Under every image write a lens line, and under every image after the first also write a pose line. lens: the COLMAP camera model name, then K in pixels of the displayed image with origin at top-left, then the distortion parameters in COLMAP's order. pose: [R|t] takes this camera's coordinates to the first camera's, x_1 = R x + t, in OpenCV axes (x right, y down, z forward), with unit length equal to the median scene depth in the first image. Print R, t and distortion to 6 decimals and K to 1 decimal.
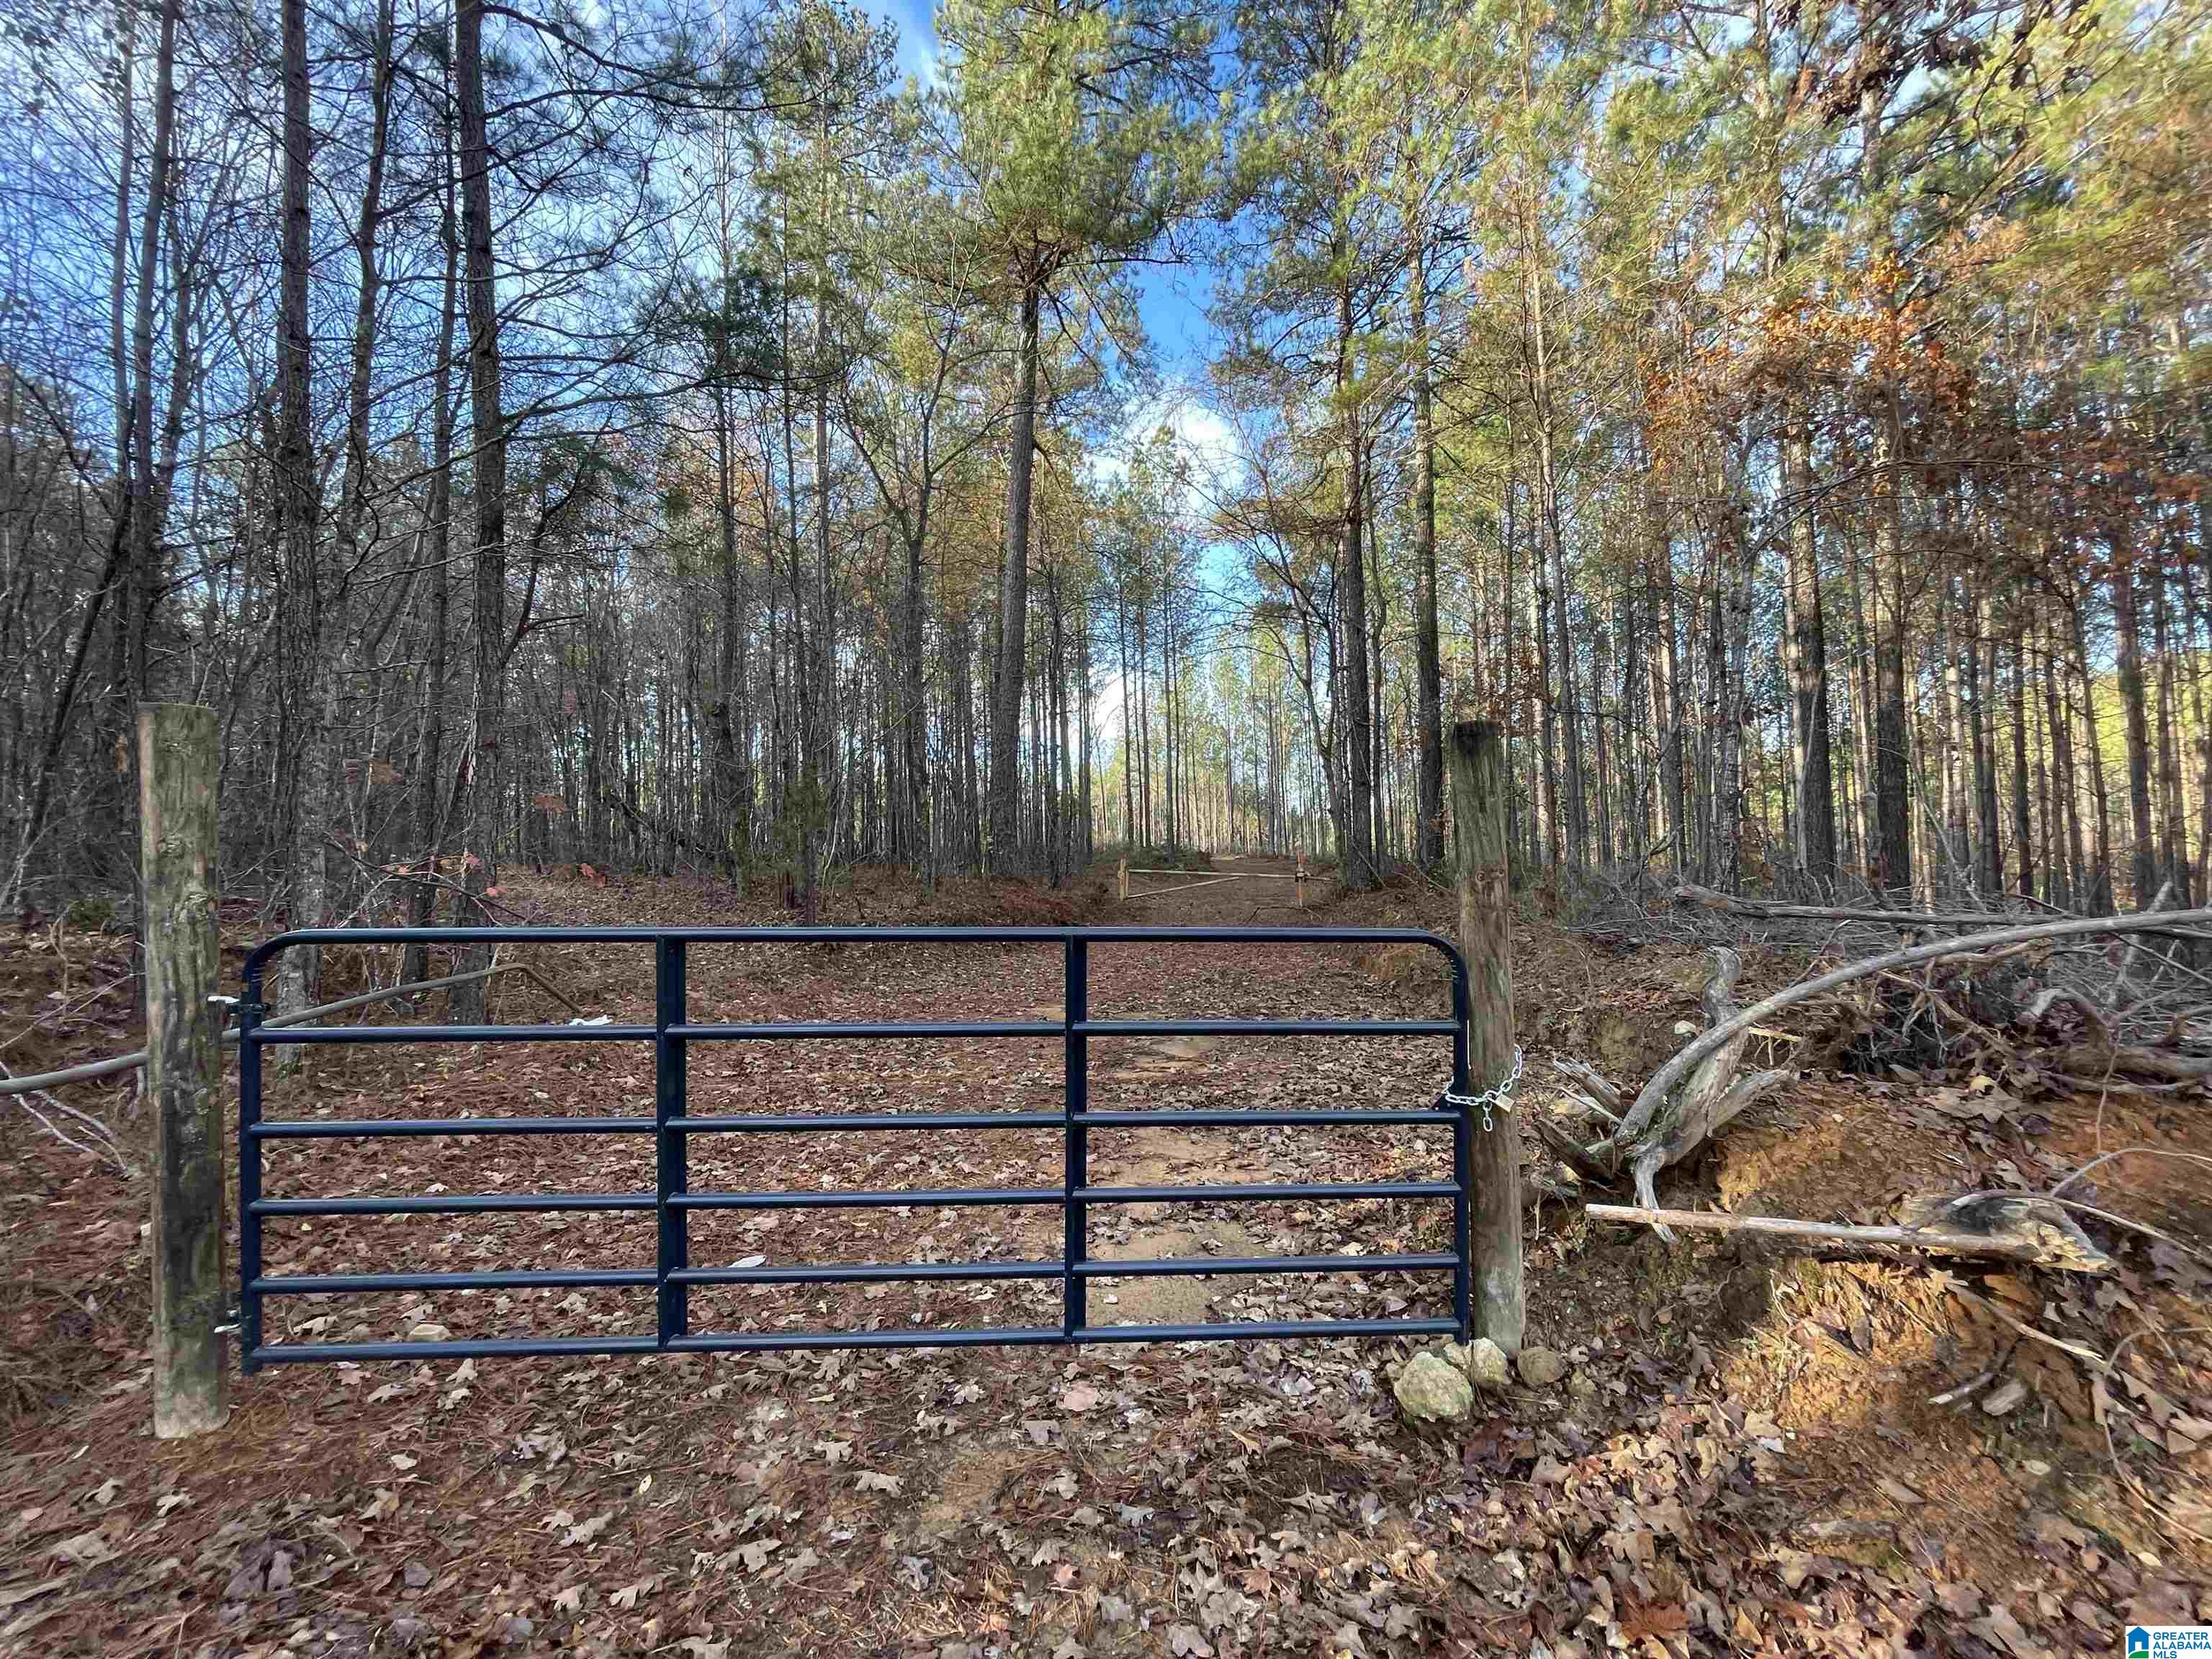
lens RADIAL K [[907.0, 0, 1107.1], [0, 907.0, 825.1], [0, 0, 1]] dist [0.004397, -0.001064]
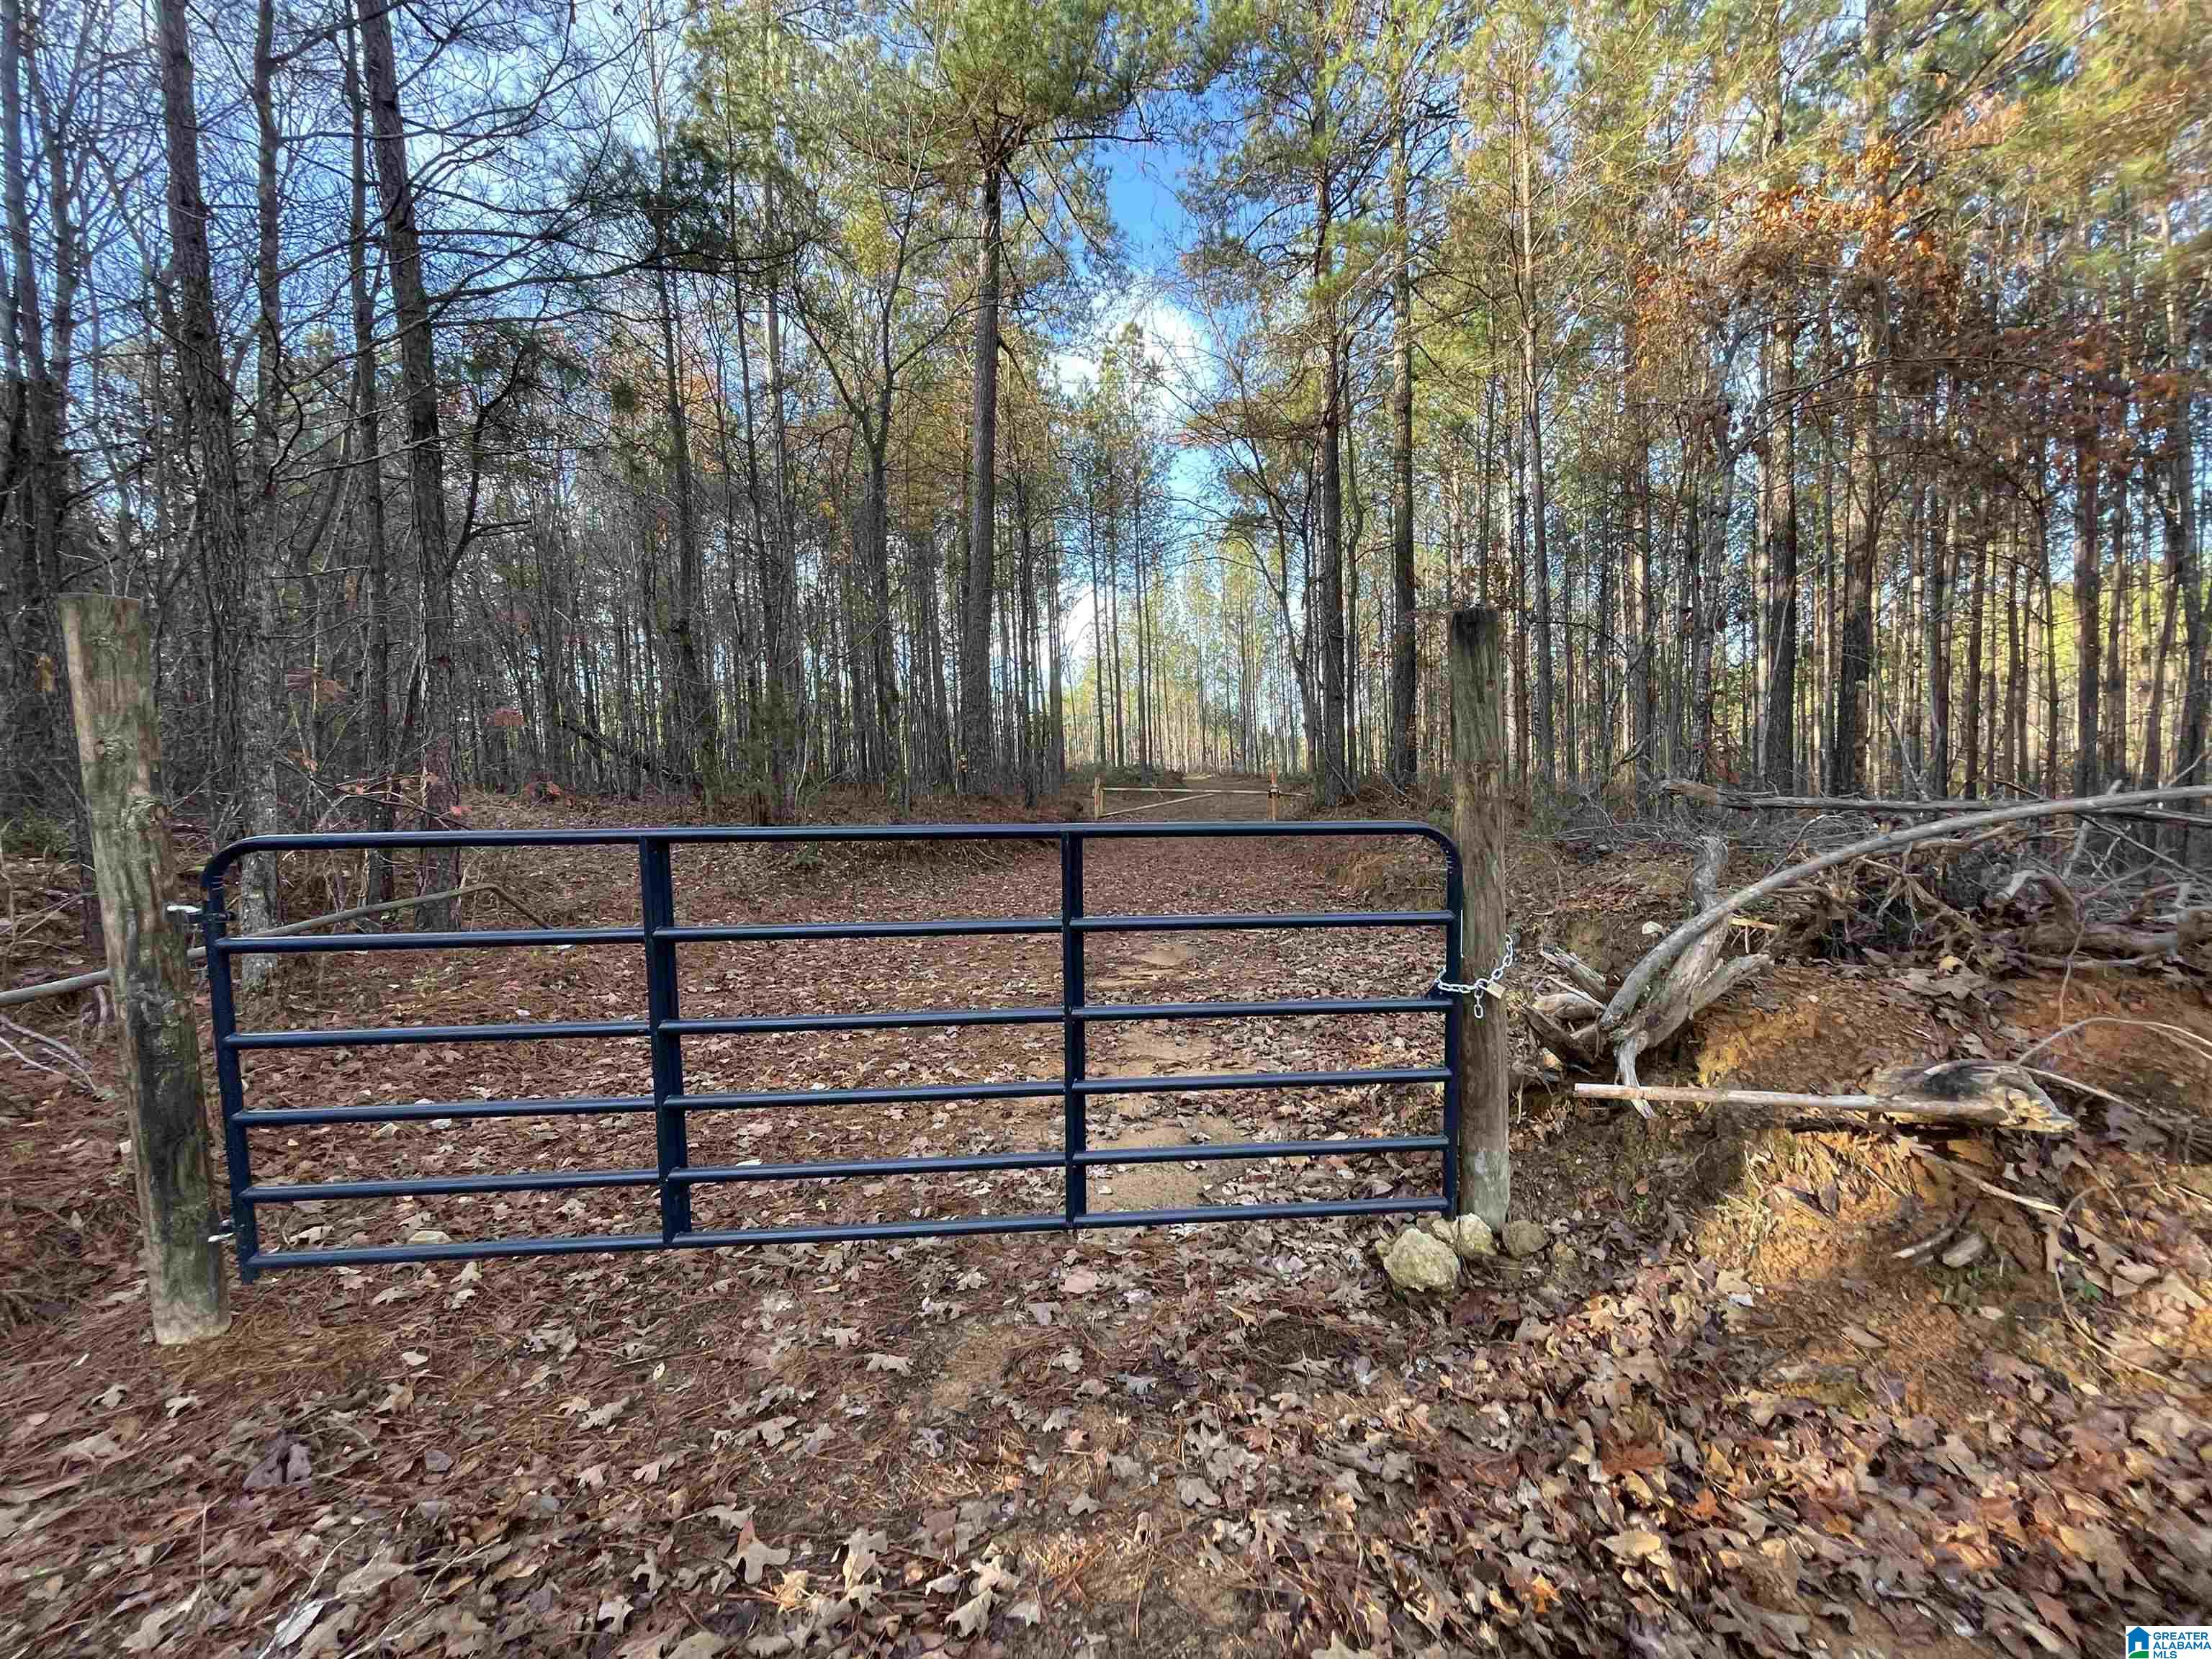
lens RADIAL K [[907.0, 0, 1107.1], [0, 907.0, 825.1], [0, 0, 1]] dist [0.004397, -0.001064]
pose [[0.999408, -0.014759, 0.031086, -0.019687], [0.012029, 0.996203, 0.086221, 0.023016], [-0.032241, -0.085796, 0.995791, 0.015376]]
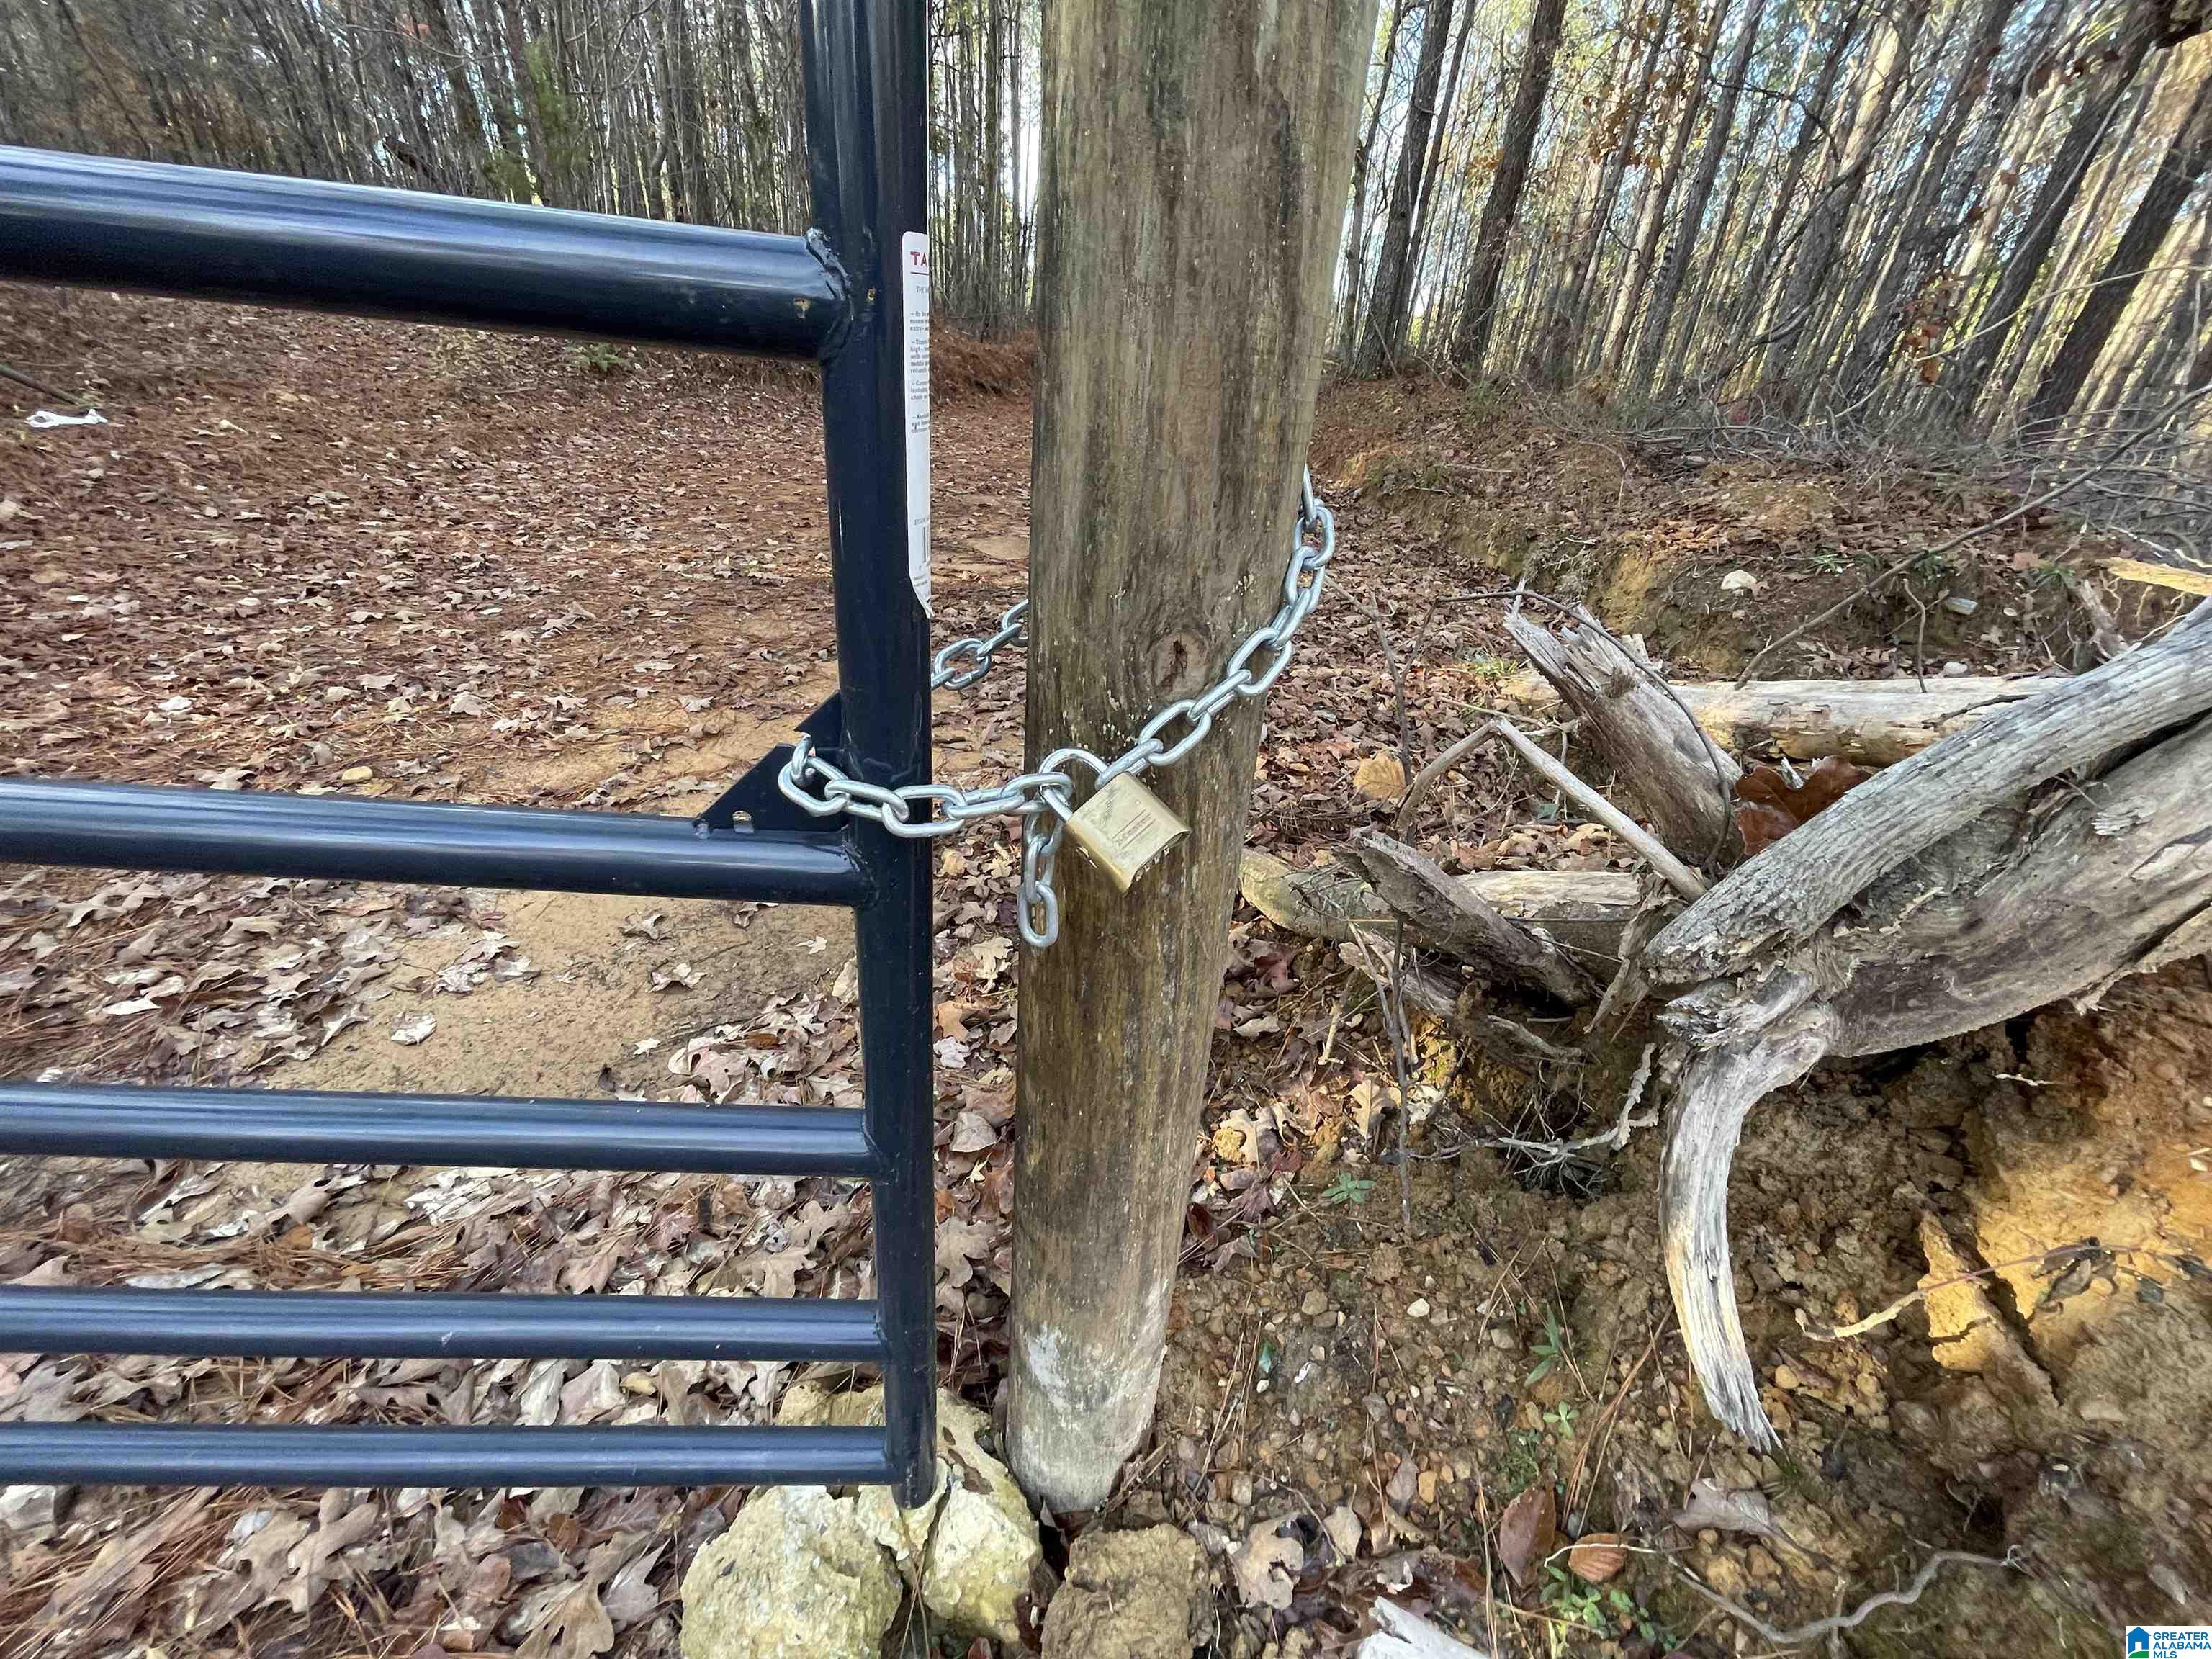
lens RADIAL K [[887.1, 0, 1098.6], [0, 887.1, 829.3], [0, 0, 1]] dist [0.001314, -0.000116]
pose [[0.996349, 0.082547, 0.021773, 0.338223], [-0.082121, 0.857051, 0.508645, 0.174554], [0.023327, -0.508576, 0.860701, 0.675235]]
